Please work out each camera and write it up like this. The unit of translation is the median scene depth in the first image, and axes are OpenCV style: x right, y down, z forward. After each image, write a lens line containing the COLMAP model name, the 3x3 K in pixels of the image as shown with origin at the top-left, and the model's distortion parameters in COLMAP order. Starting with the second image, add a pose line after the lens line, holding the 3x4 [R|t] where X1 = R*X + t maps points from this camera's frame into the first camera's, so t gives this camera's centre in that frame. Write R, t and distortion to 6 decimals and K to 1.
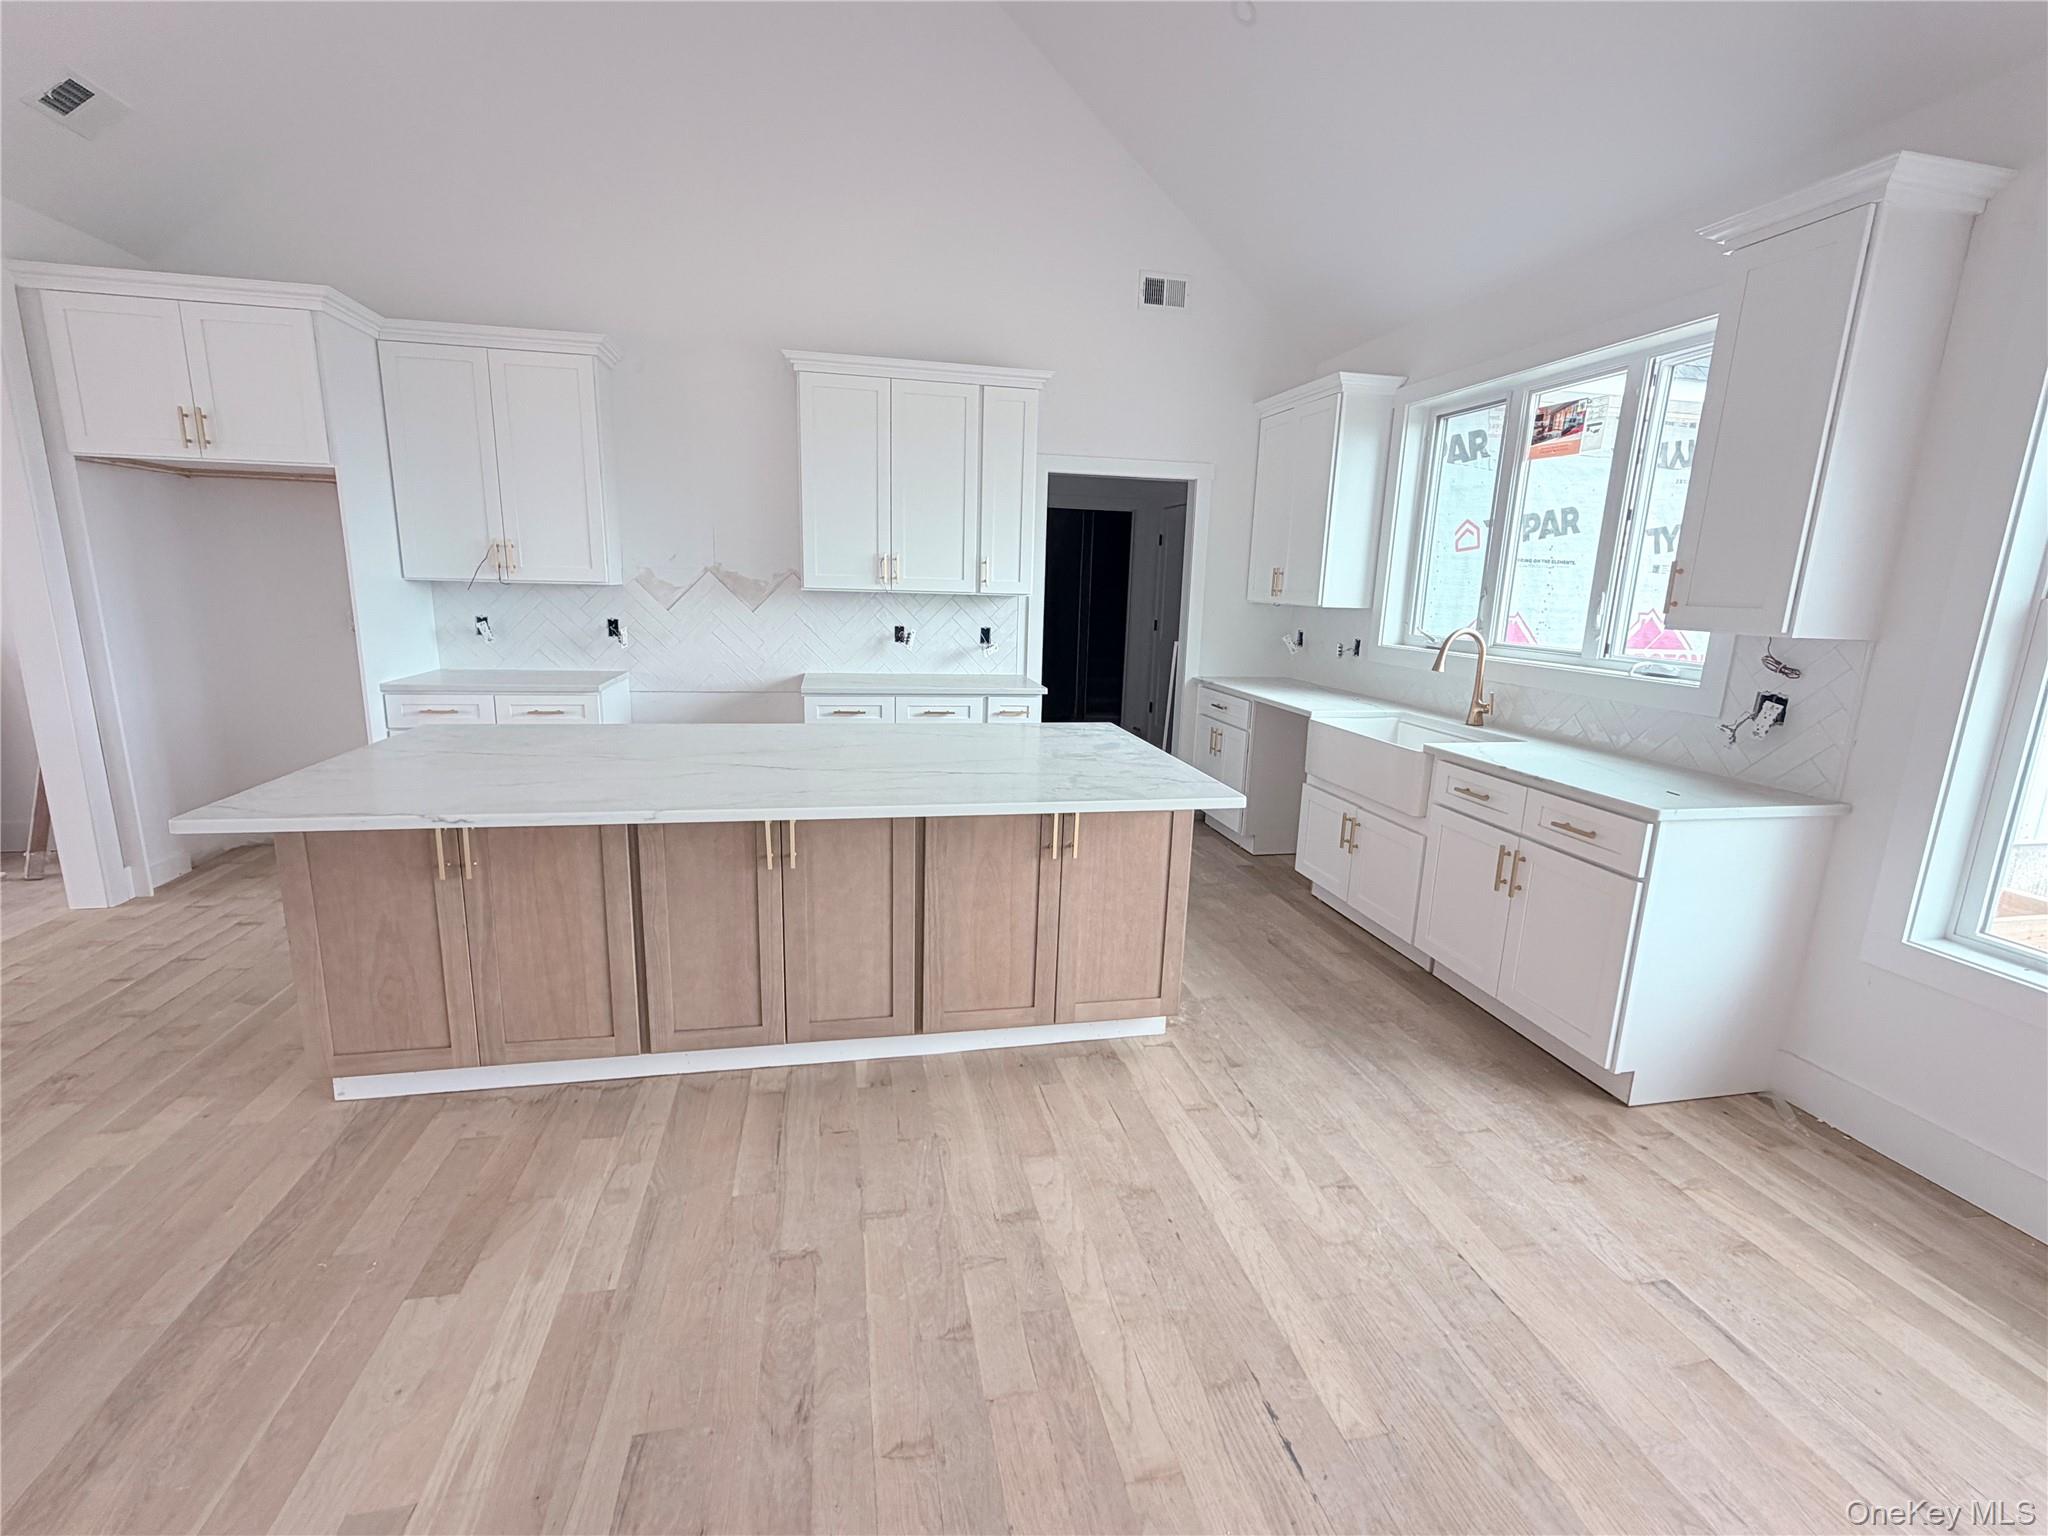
lens RADIAL K [[890.3, 0, 1024.9], [0, 890.3, 764.8], [0, 0, 1]] dist [-0.001029, 0.000714]
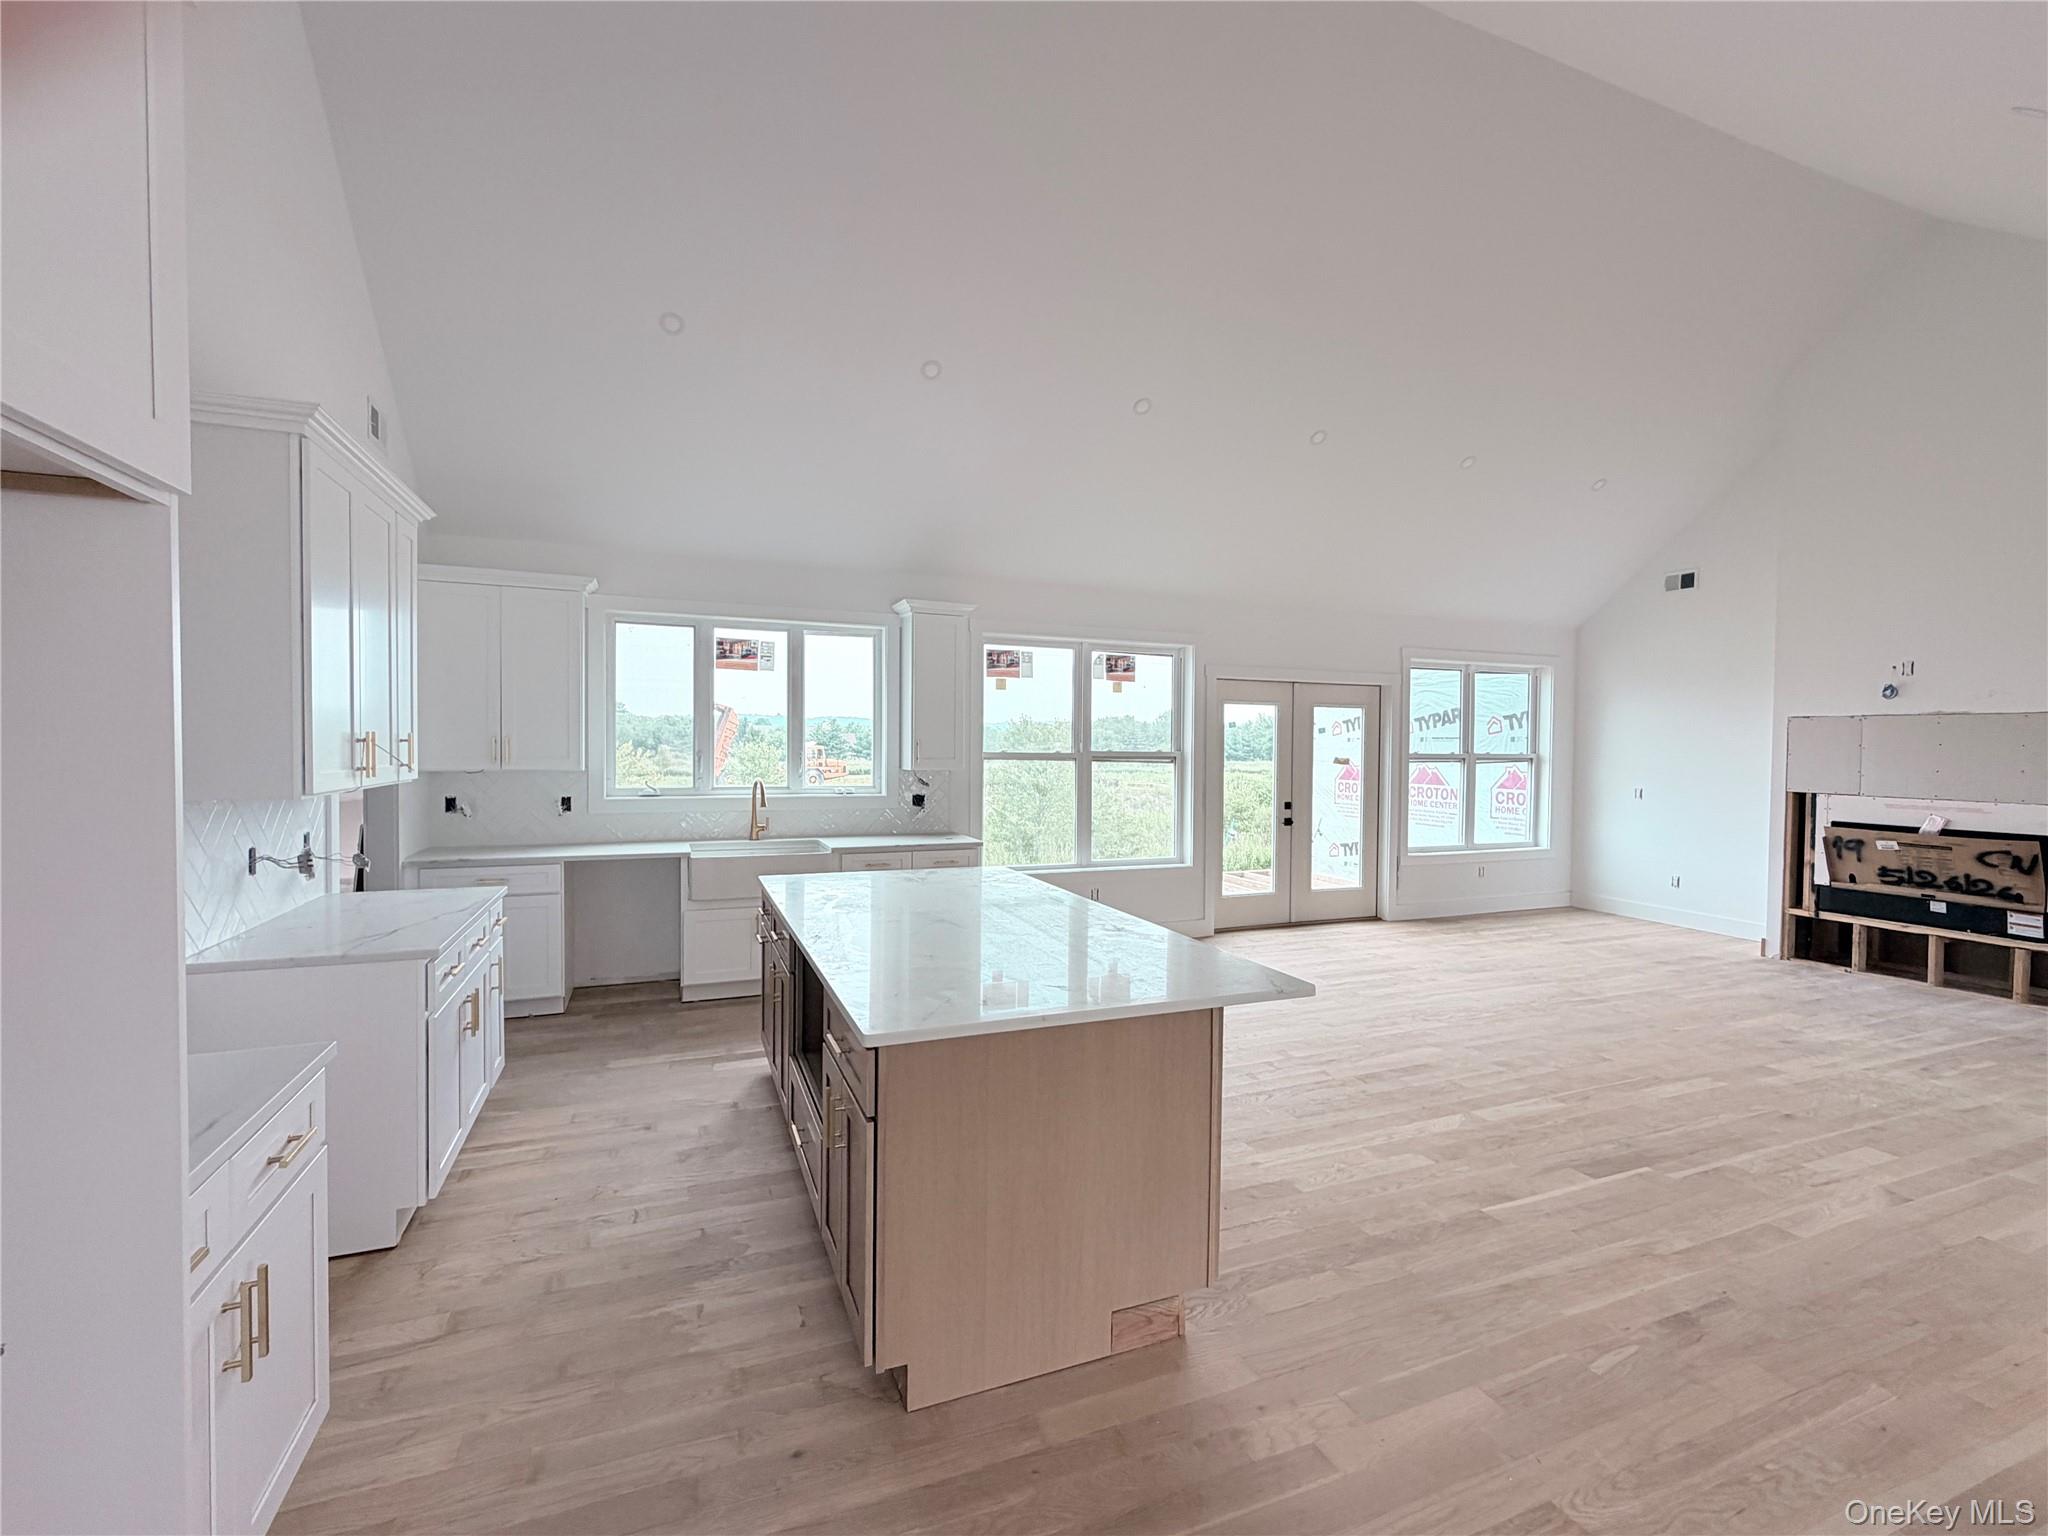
lens RADIAL K [[890.3, 0, 1024.9], [0, 890.3, 764.8], [0, 0, 1]] dist [-0.001029, 0.000714]
pose [[-0.173614, -0.055997, 0.983220, -1.404461], [0.185312, 0.978690, 0.088461, -0.289533], [-0.967222, 0.197560, -0.159537, 1.017389]]
